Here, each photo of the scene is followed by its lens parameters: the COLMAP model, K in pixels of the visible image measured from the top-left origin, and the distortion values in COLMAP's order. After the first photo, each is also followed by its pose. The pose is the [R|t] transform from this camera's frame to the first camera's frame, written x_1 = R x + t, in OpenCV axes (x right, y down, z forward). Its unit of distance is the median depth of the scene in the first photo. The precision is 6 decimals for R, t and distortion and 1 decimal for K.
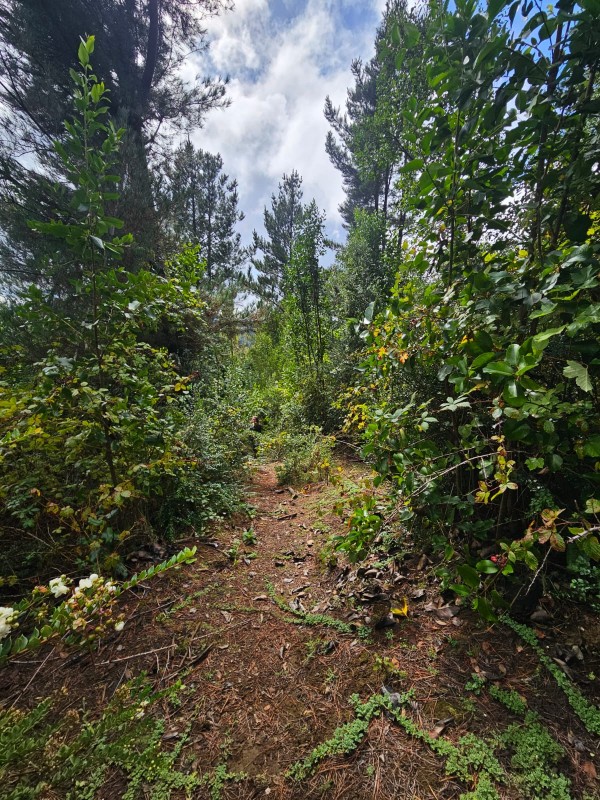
lens RADIAL K [[328.6, 0, 300.3], [0, 328.6, 402.1], [0, 0, 1]] dist [0.000275, 0.000064]
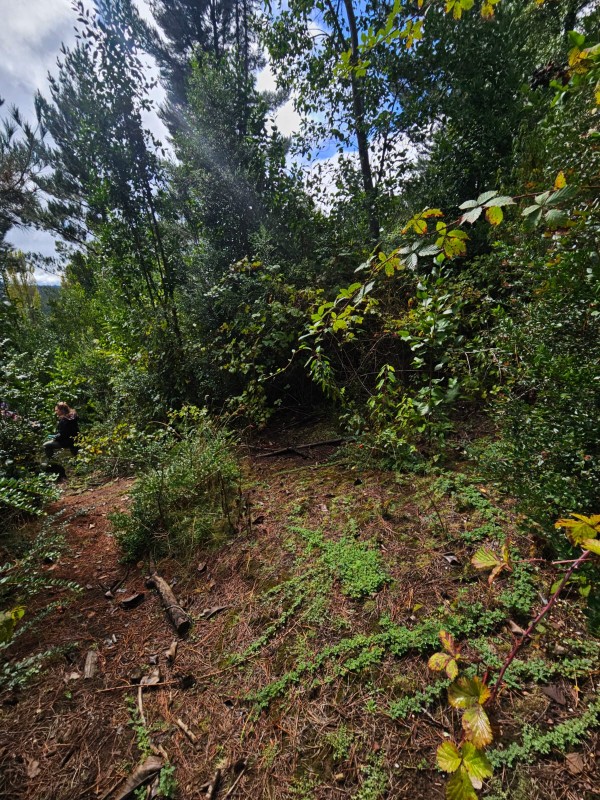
lens RADIAL K [[328.6, 0, 301.6], [0, 328.6, 398.0], [0, 0, 1]] dist [0.000275, 0.000064]
pose [[0.894105, -0.145499, 0.423565, -0.002999], [0.105690, 0.987593, 0.116146, 0.005747], [-0.435209, -0.059080, 0.898389, 0.143497]]
